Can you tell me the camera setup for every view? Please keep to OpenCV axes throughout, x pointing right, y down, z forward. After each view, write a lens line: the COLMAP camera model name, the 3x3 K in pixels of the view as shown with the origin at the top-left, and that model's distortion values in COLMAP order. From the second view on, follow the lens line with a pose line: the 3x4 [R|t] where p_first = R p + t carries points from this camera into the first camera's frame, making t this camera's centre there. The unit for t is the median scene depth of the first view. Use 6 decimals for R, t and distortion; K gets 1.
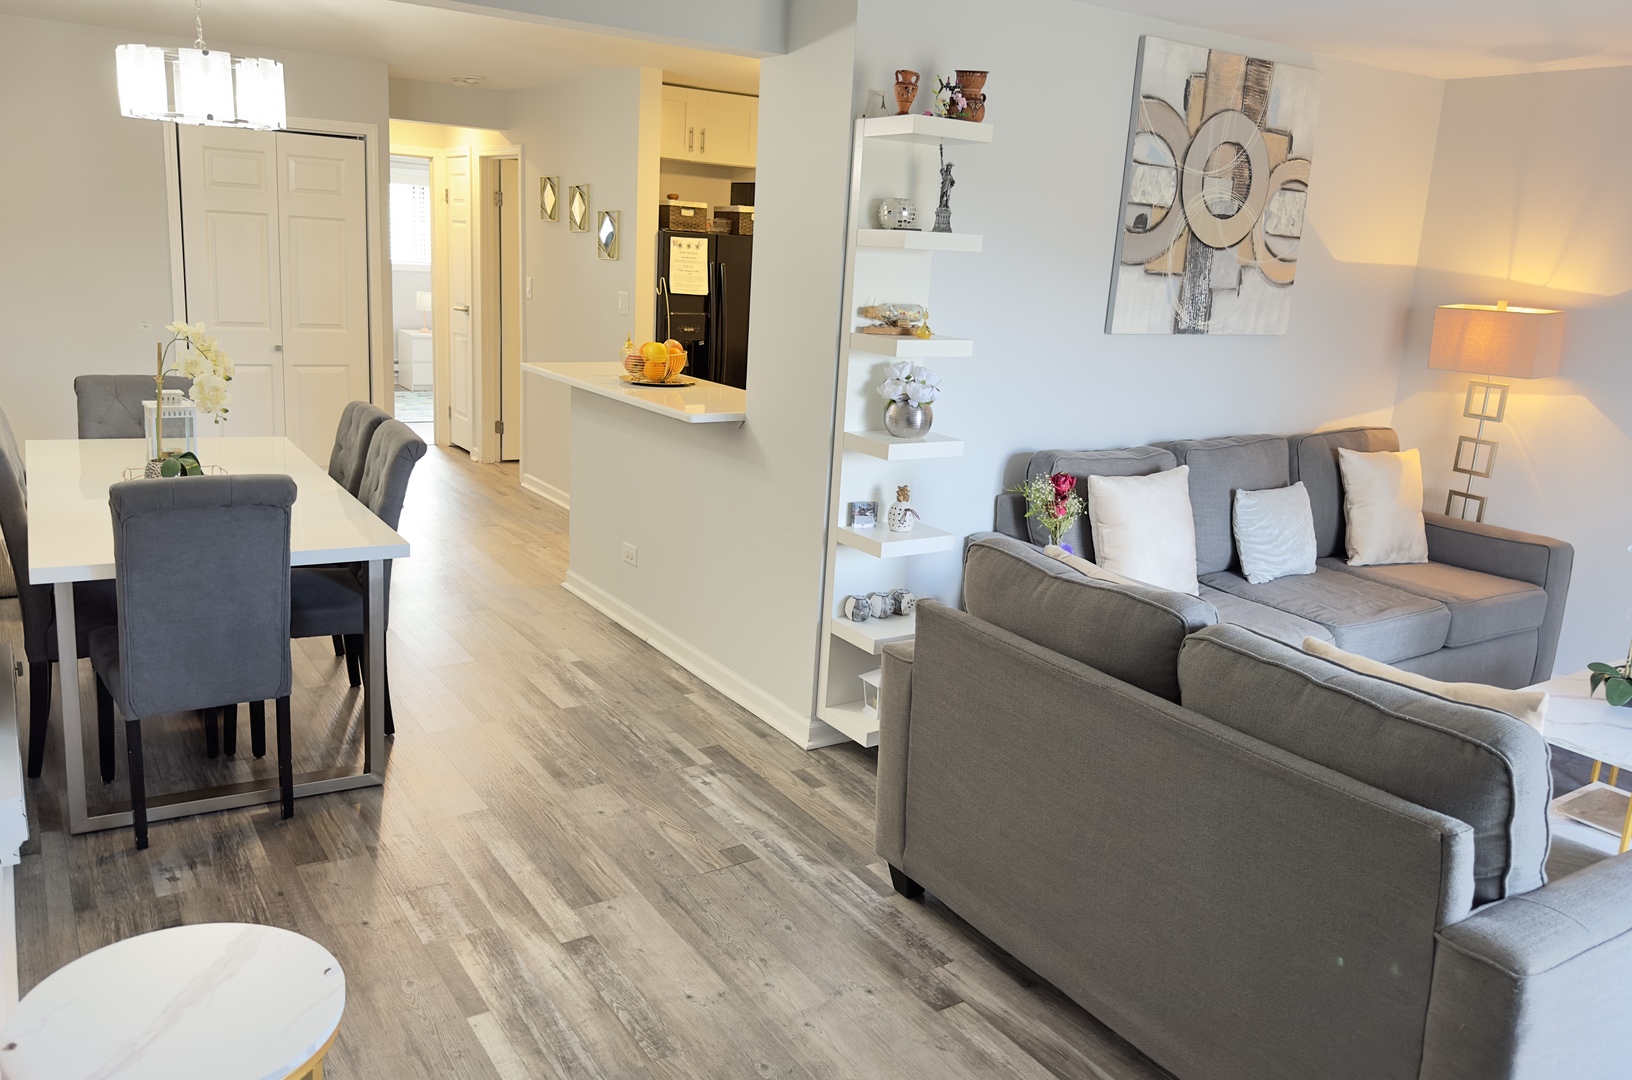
lens RADIAL K [[1290.7, 0, 808.8], [0, 1290.7, 541.1], [0, 0, 1]] dist [0.108621, -0.117761]
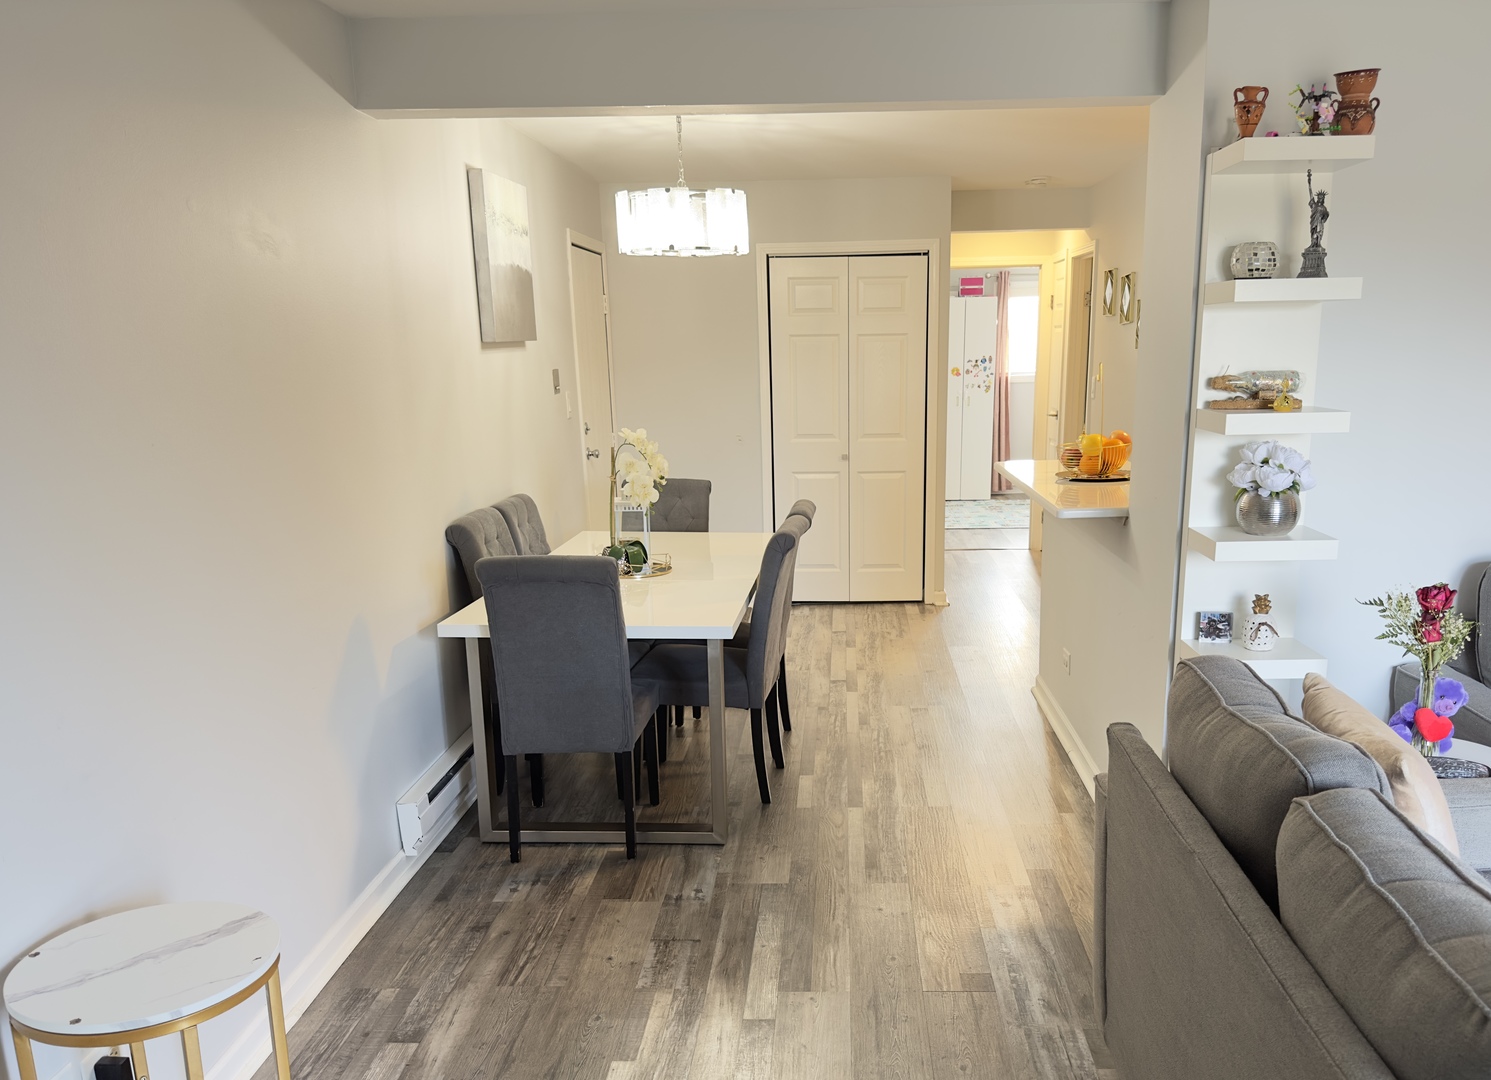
lens RADIAL K [[1259.1, 0, 732.9], [0, 1259.1, 670.1], [0, 0, 1]] dist [0.083462, -0.096882]
pose [[0.810358, 0.080886, -0.580325, 0.267754], [-0.071986, 0.996666, 0.038396, -0.001960], [0.581496, 0.010660, 0.813479, 0.141372]]
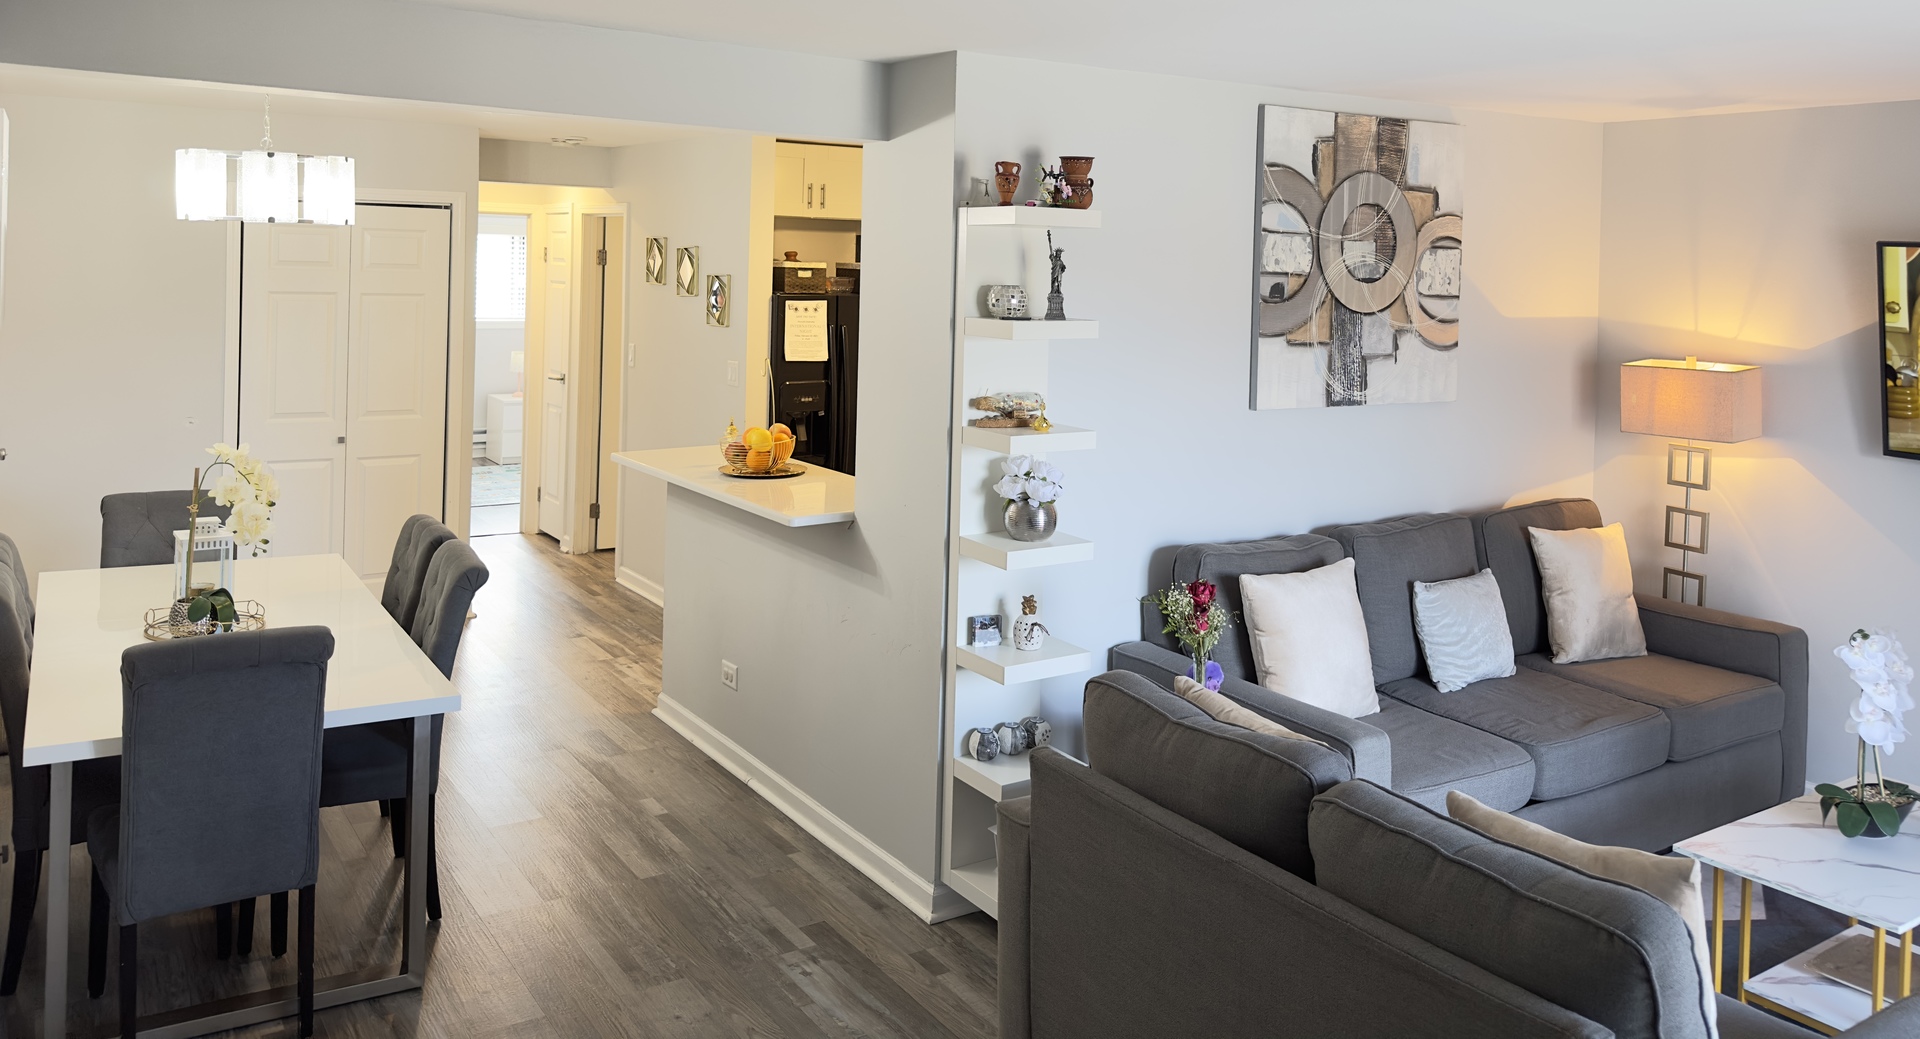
lens RADIAL K [[1516.1, 0, 995.1], [0, 1516.1, 263.9], [0, 0, 1]] dist [0.078570, -0.082713]
pose [[0.999355, -0.032633, 0.014995, 0.040837], [0.035129, 0.975003, -0.219398, -0.036108], [-0.007460, 0.219783, 0.975520, -0.063306]]
